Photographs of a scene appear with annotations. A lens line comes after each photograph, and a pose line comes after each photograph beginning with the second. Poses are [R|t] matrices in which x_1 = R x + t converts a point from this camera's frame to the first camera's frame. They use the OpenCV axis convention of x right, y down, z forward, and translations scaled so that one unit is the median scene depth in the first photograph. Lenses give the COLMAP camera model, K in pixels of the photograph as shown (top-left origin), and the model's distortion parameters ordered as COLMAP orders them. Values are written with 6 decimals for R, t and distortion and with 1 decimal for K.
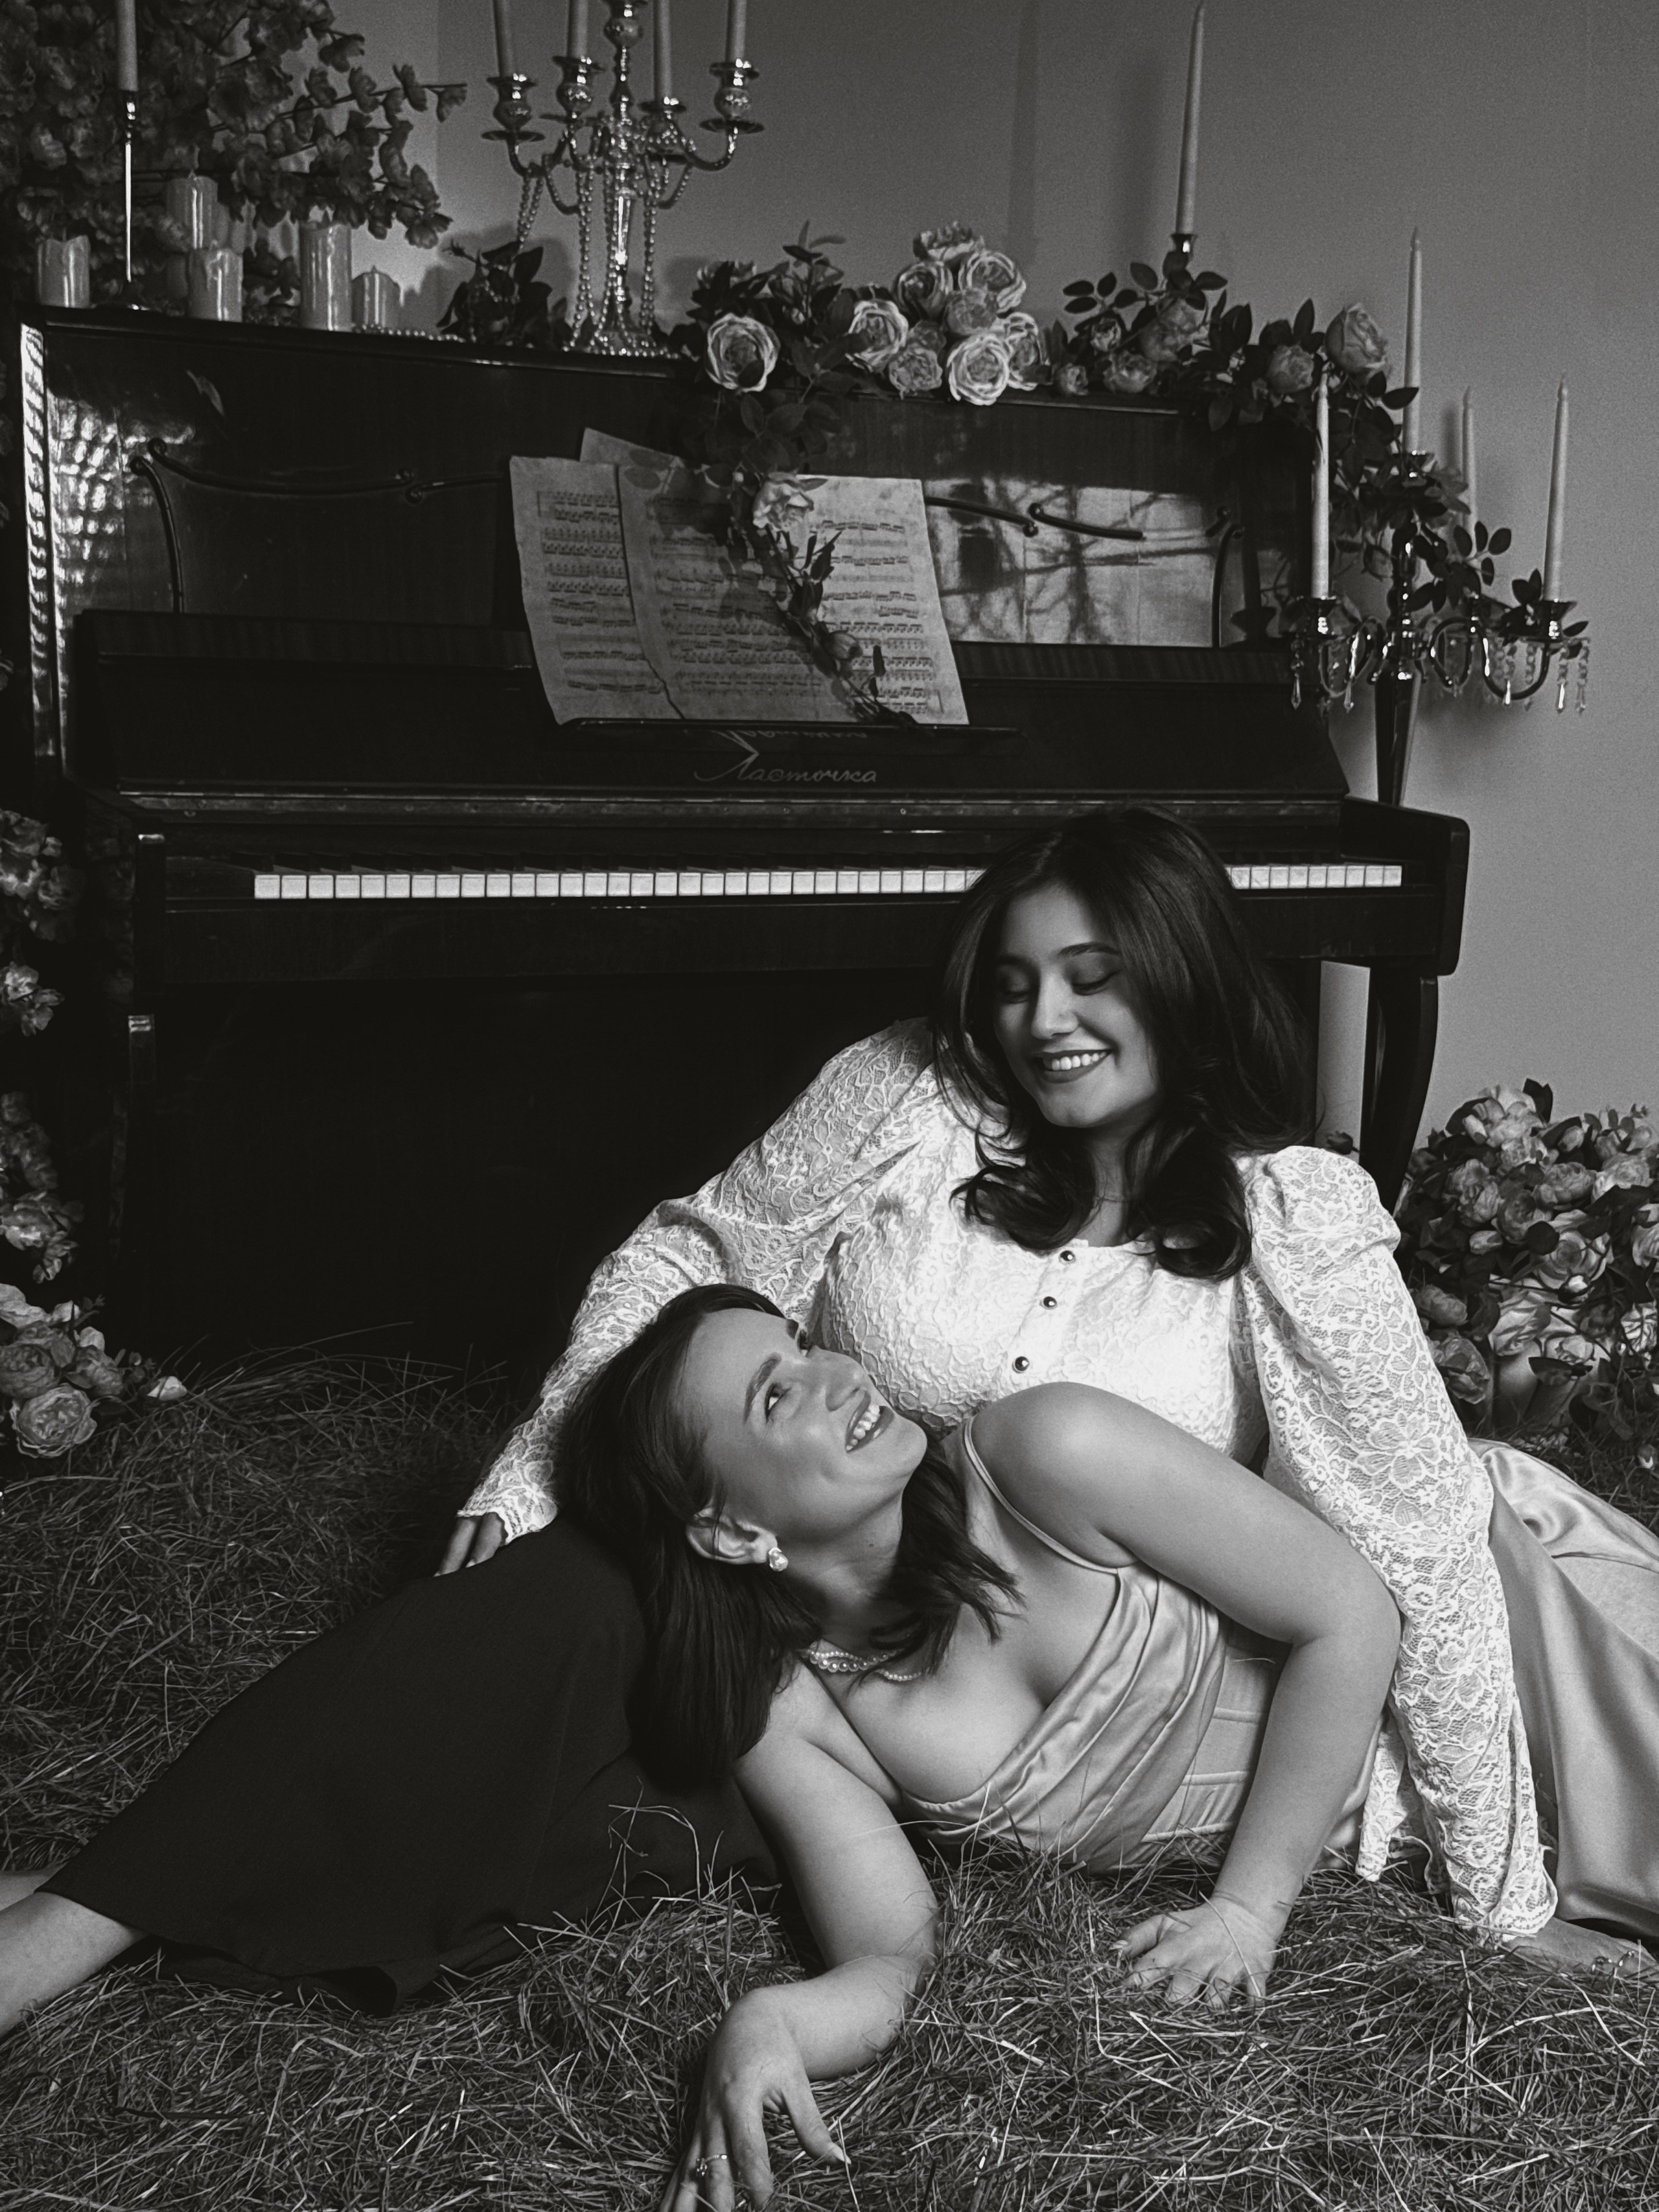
lens RADIAL K [[2989.7, 0, 826.8], [0, 2989.7, 1075.5], [0, 0, 1]] dist [0.118039, -0.391368]
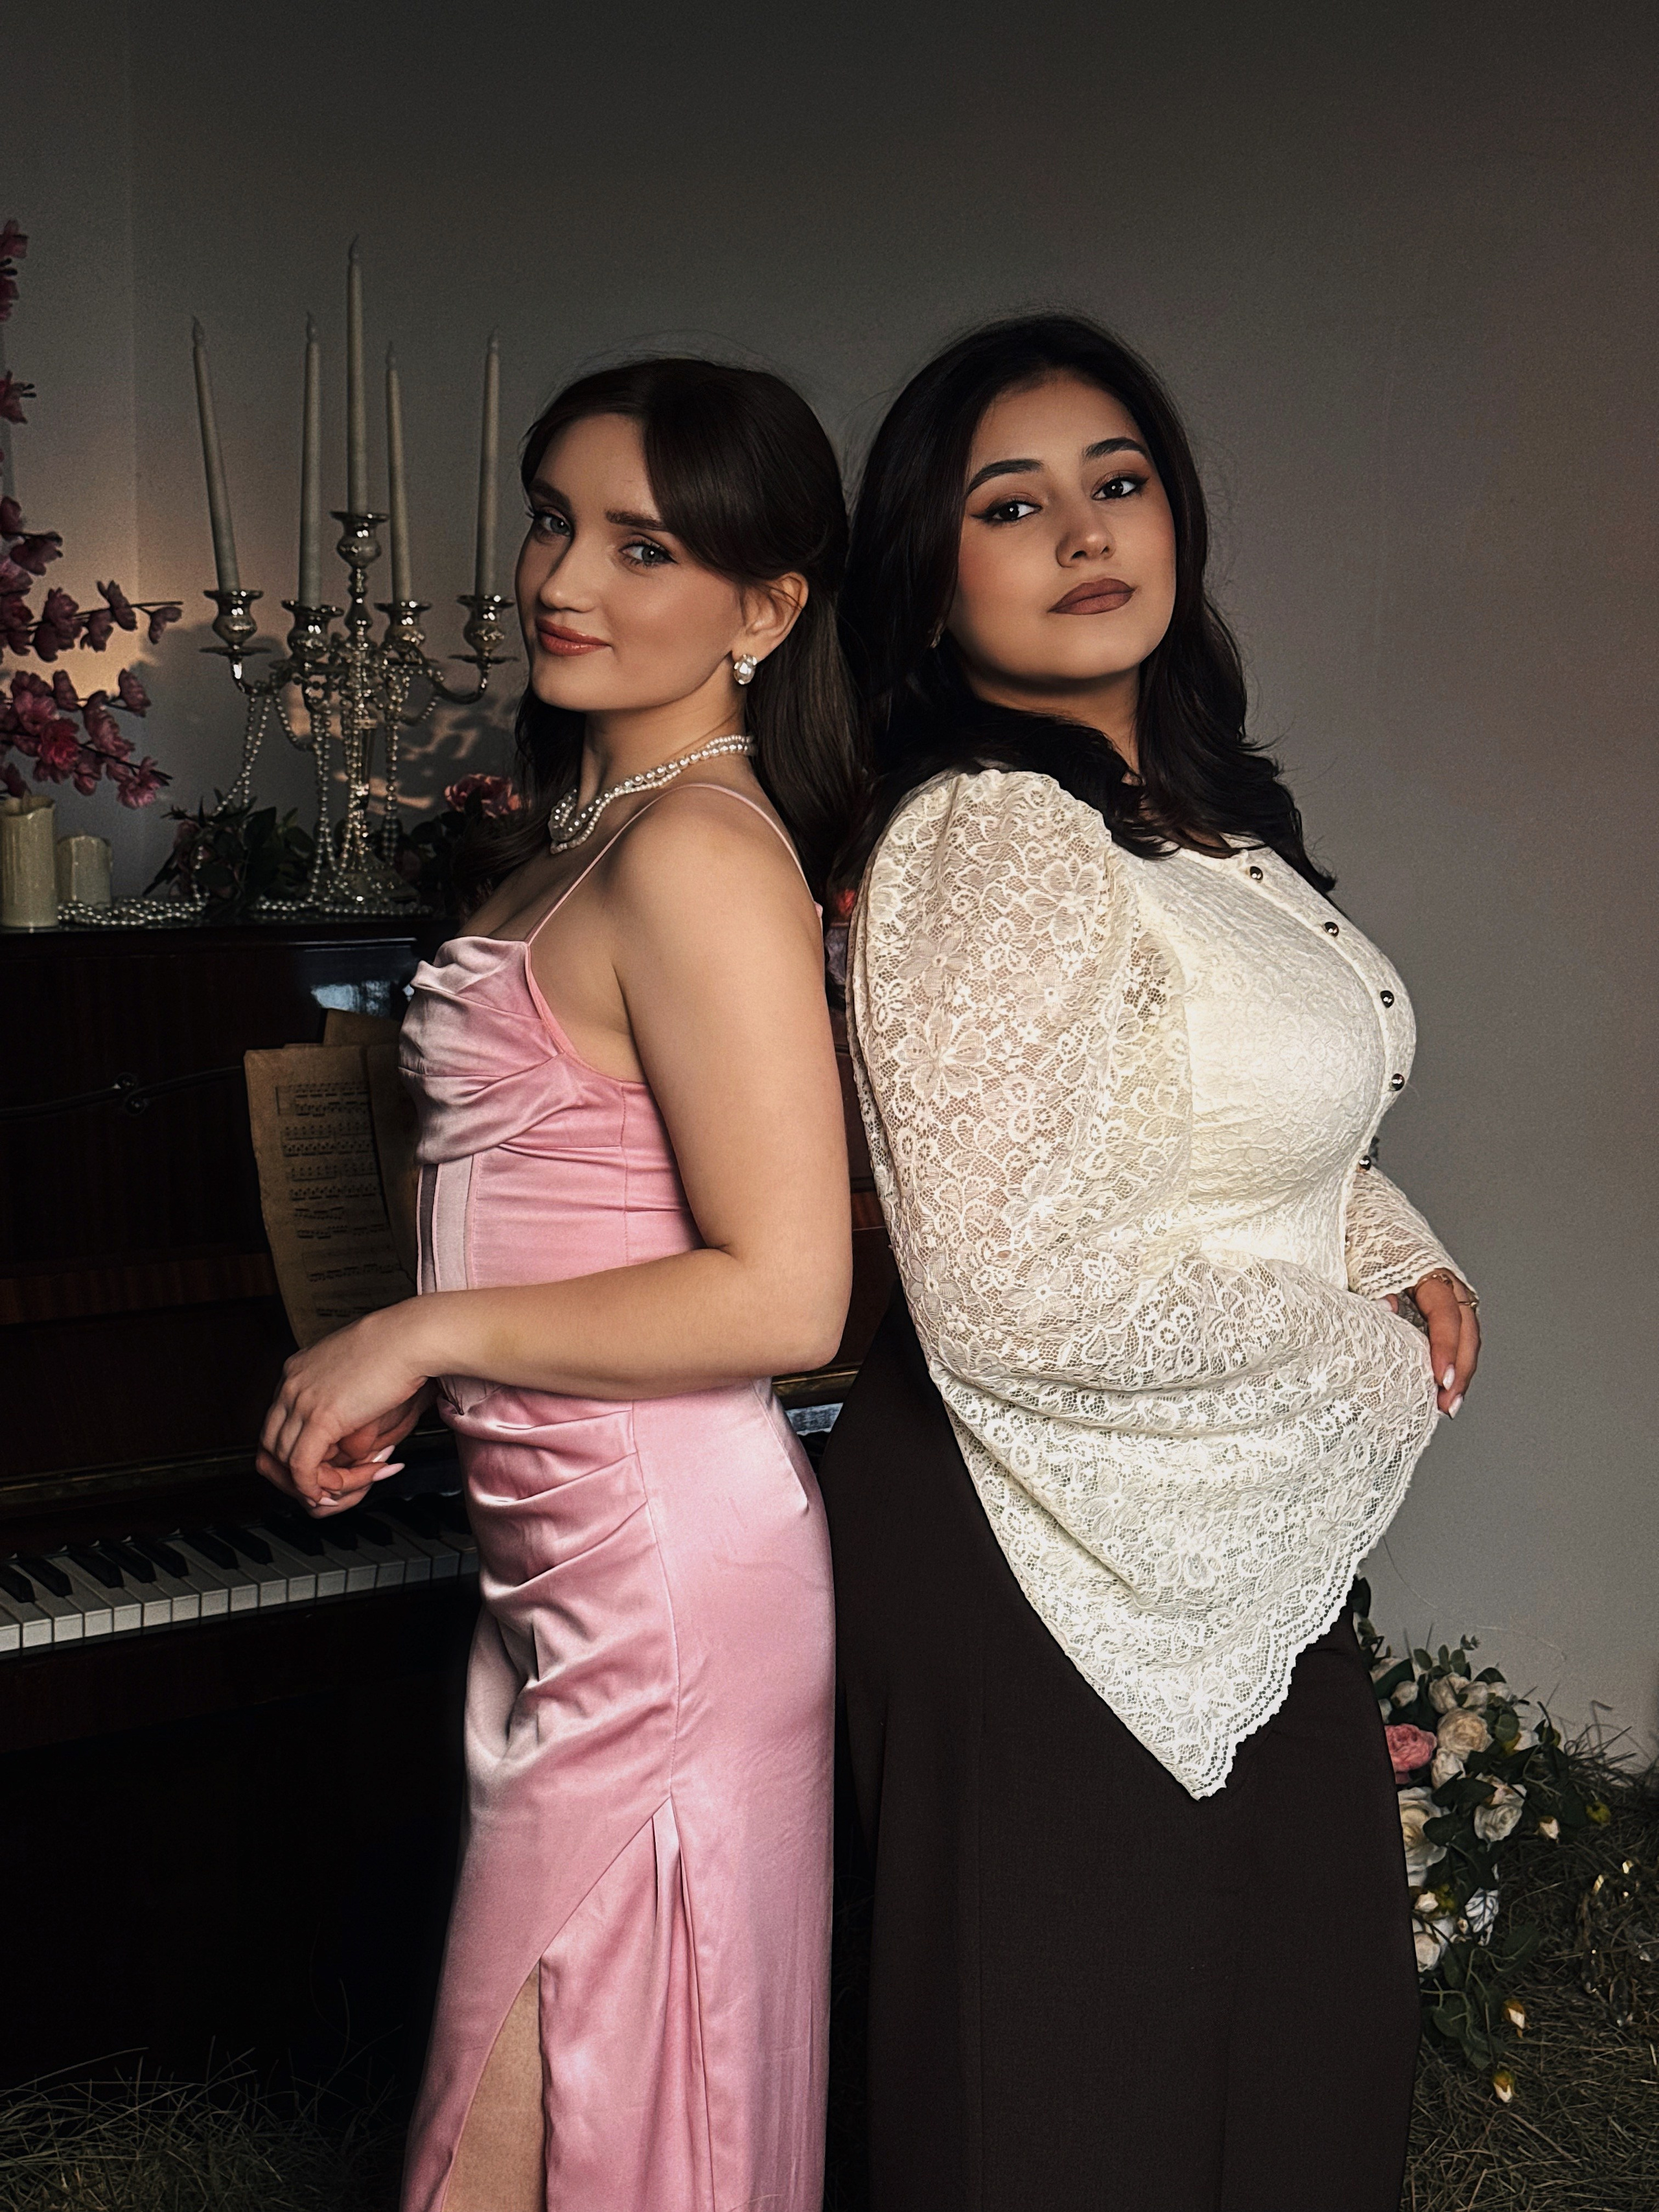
lens RADIAL K [[2989.7, 0, 826.8], [0, 2989.7, 1075.5], [0, 0, 1]] dist [0.118039, -0.391368]
pose [[0.994807, -0.022686, 0.099221, -0.020559], [0.021610, 0.999696, 0.011904, -0.192531], [-0.099460, -0.009698, 0.994994, 0.090448]]
